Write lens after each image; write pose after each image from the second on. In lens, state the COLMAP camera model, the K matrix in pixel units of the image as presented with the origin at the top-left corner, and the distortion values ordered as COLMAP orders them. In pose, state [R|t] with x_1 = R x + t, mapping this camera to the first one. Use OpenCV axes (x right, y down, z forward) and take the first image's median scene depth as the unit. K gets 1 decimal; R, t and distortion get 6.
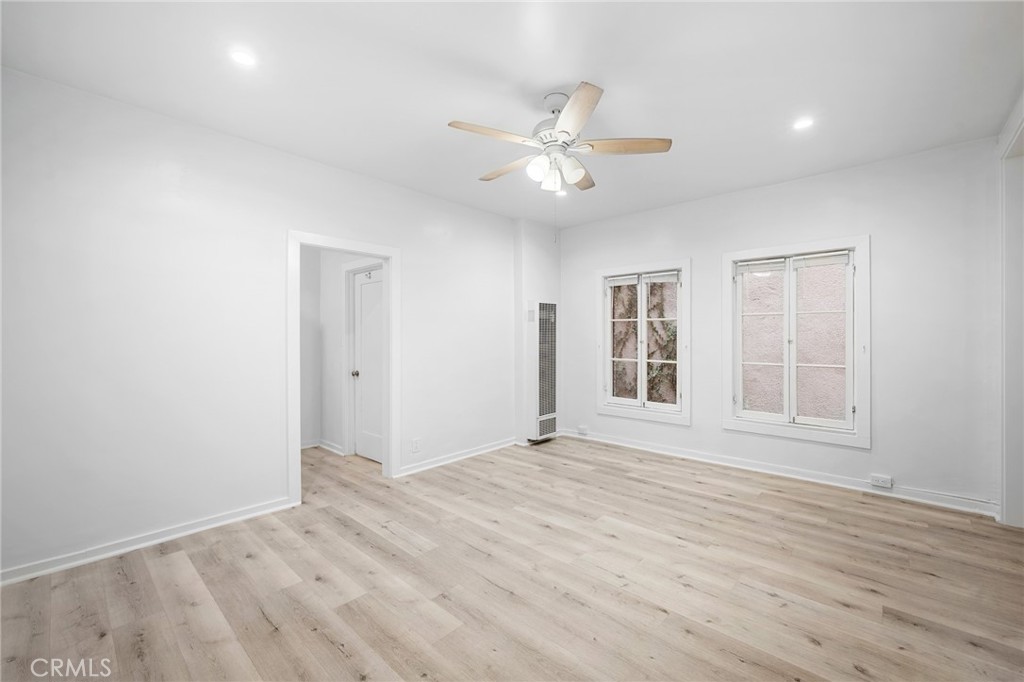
lens RADIAL K [[422.1, 0, 514.0], [0, 422.1, 340.3], [0, 0, 1]] dist [-0.000775, -0.000342]
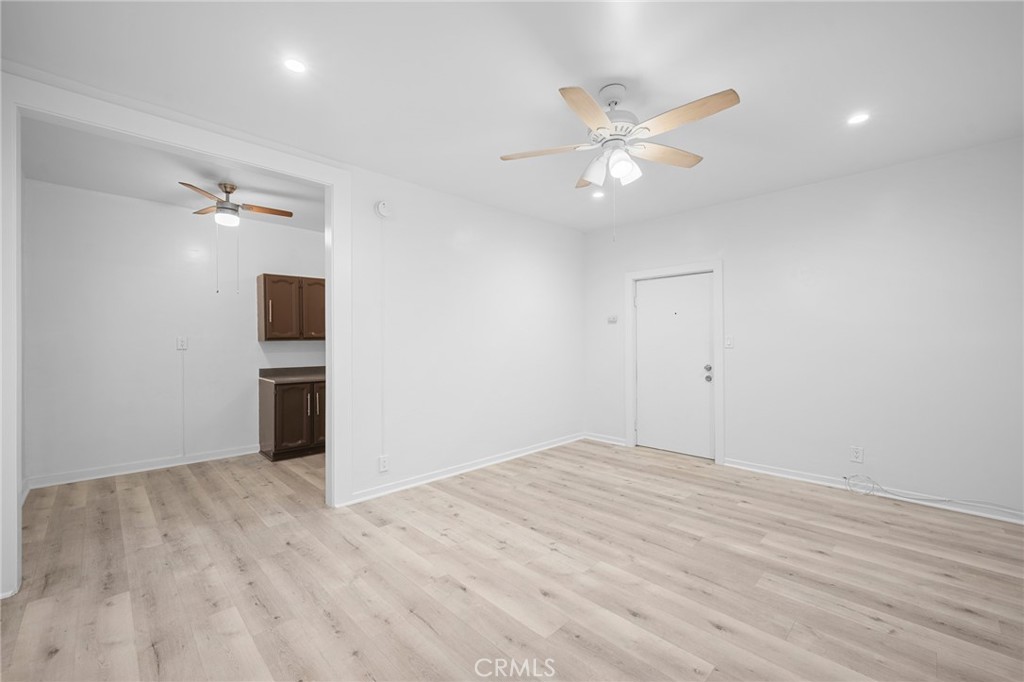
lens RADIAL K [[412.8, 0, 512.0], [0, 412.8, 341.0], [0, 0, 1]] dist [-0.000417, -0.000172]
pose [[-0.998535, 0.003767, 0.053971, 0.223236], [0.004363, 0.999931, 0.010923, -0.014597], [-0.053927, 0.011142, -0.998483, 1.553047]]
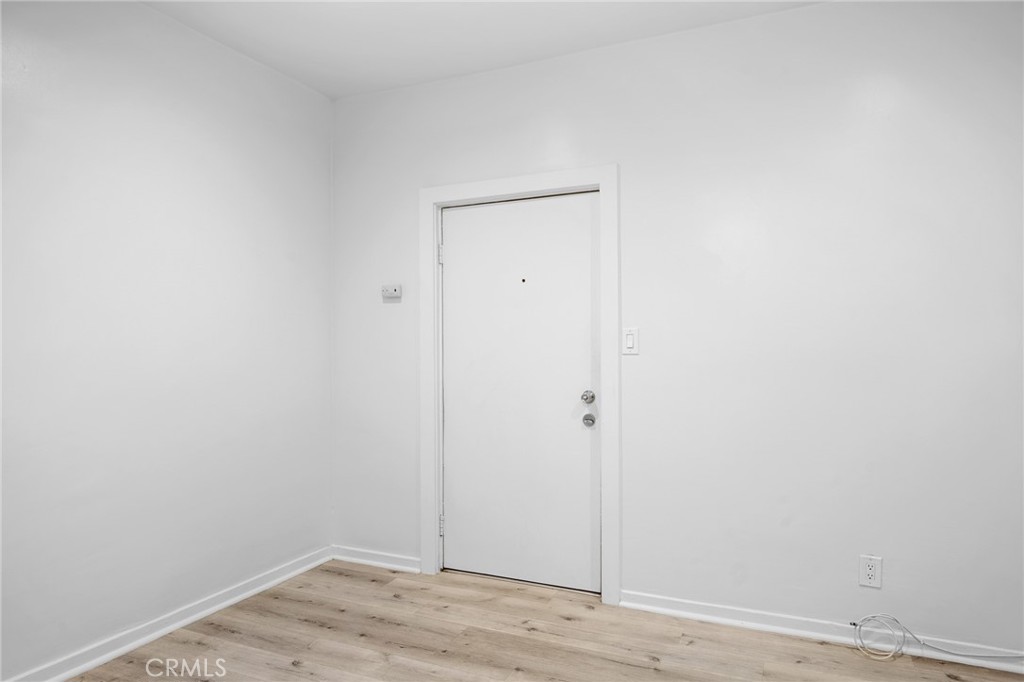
lens RADIAL K [[635.2, 0, 514.8], [0, 635.2, 359.8], [0, 0, 1]] dist [-0.003621, -0.001021]
pose [[-0.951102, 0.008372, -0.308765, 0.050588], [-0.000493, 0.999590, 0.028624, 0.007659], [0.308878, 0.027377, -0.950708, 1.025199]]
